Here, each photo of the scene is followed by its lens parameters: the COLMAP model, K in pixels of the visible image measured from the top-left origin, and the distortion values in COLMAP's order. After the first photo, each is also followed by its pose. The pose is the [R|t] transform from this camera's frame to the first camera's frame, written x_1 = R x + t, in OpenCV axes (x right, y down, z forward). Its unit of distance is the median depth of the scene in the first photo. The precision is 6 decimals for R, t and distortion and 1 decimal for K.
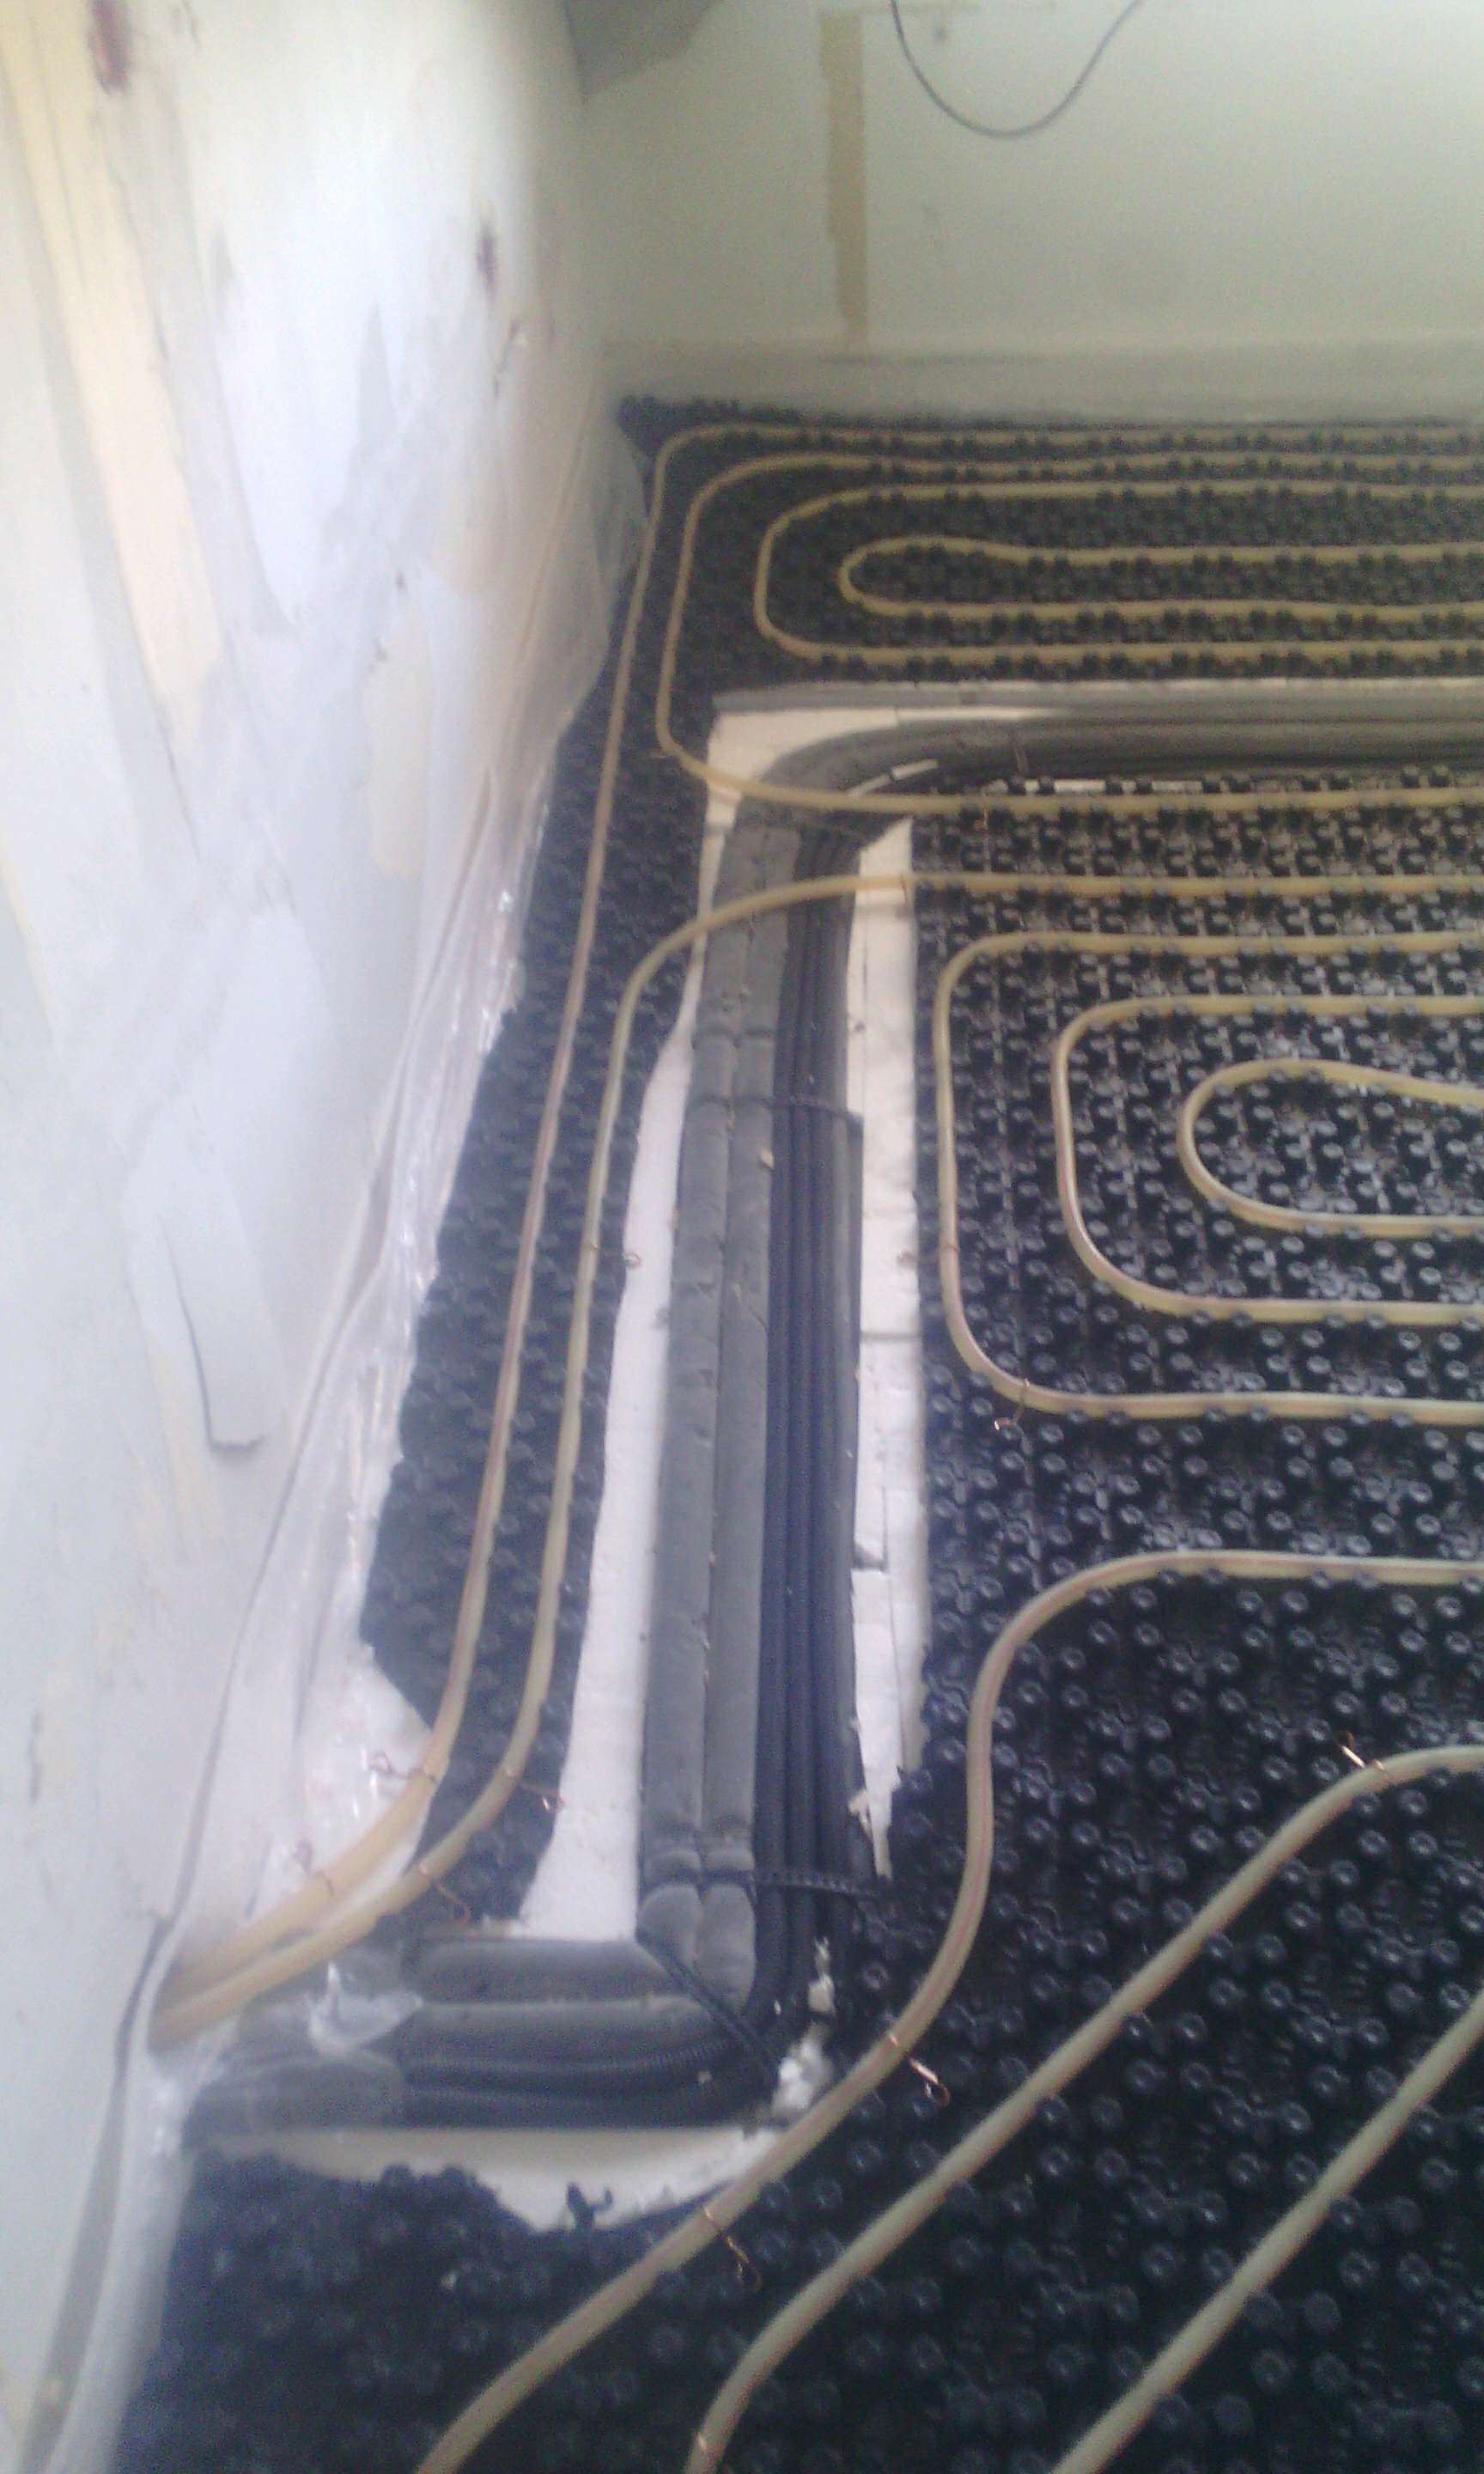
lens RADIAL K [[2052.9, 0, 742.0], [0, 2052.9, 1237.0], [0, 0, 1]] dist [0.067153, -0.158956]
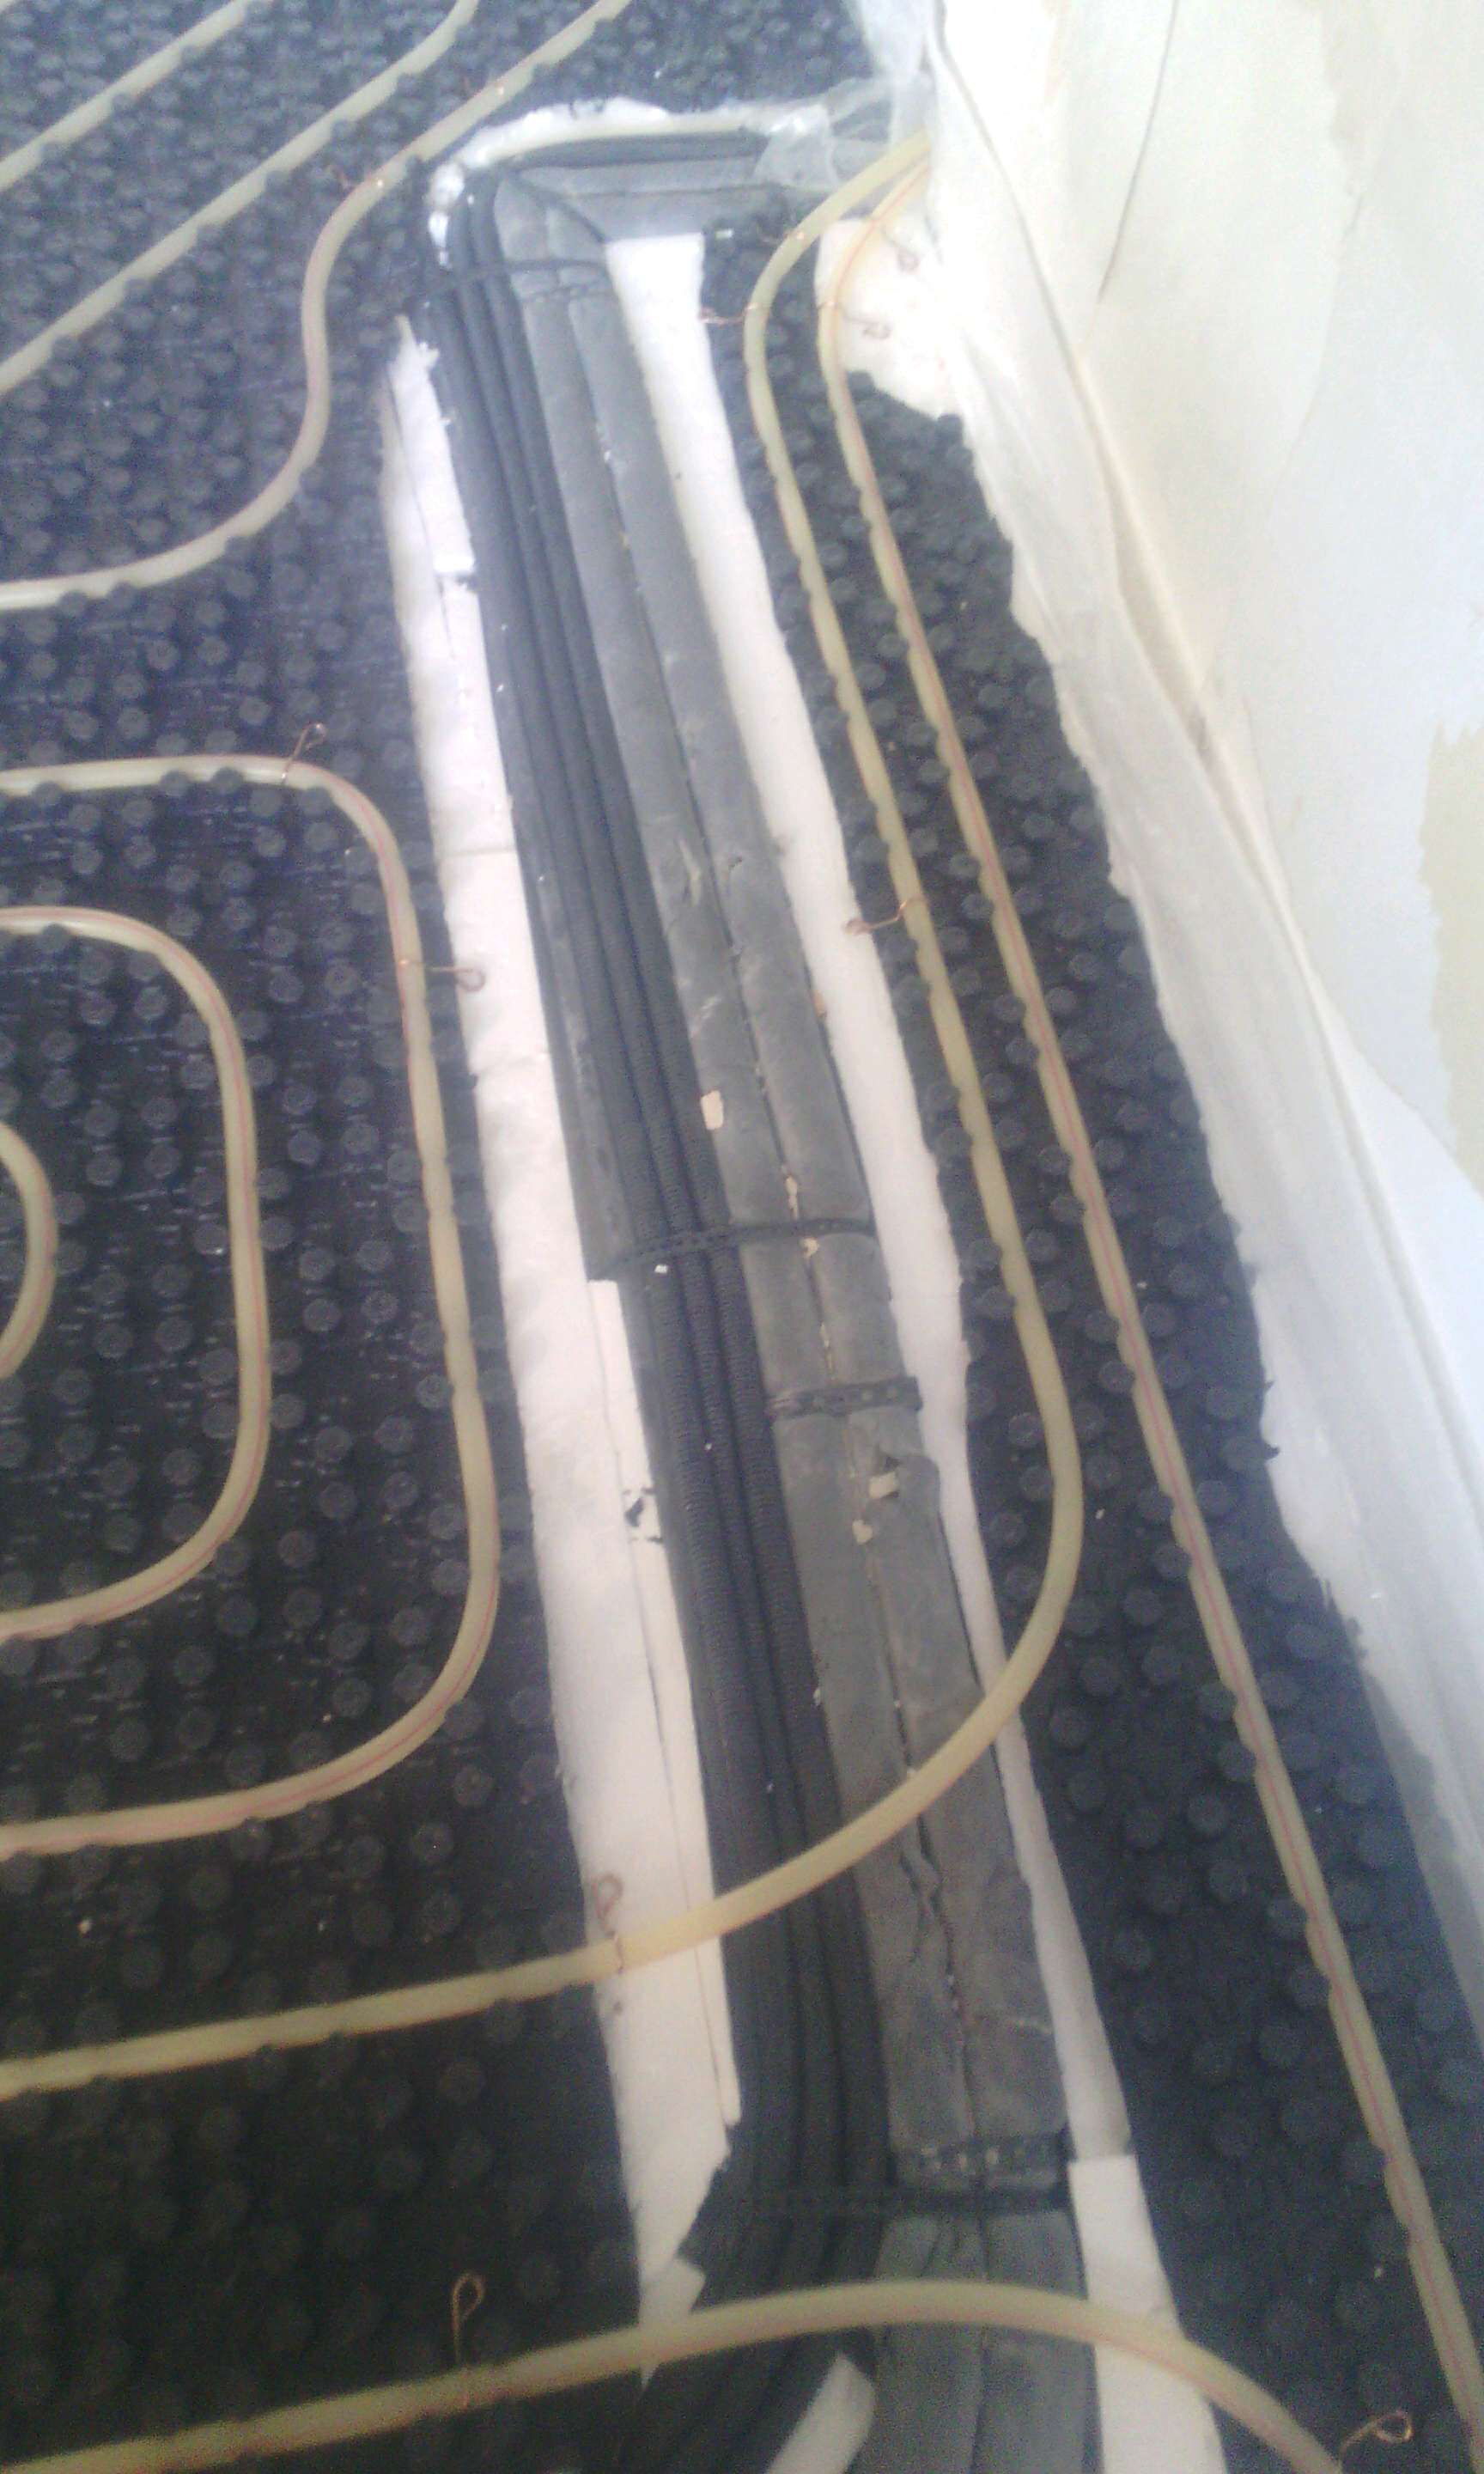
lens RADIAL K [[2052.9, 0, 742.0], [0, 2052.9, 1237.0], [0, 0, 1]] dist [0.067153, -0.158956]
pose [[-0.972676, 0.215954, -0.085233, 0.075984], [-0.137656, -0.240822, 0.960758, -0.764429], [0.186953, 0.946239, 0.263969, 0.998721]]
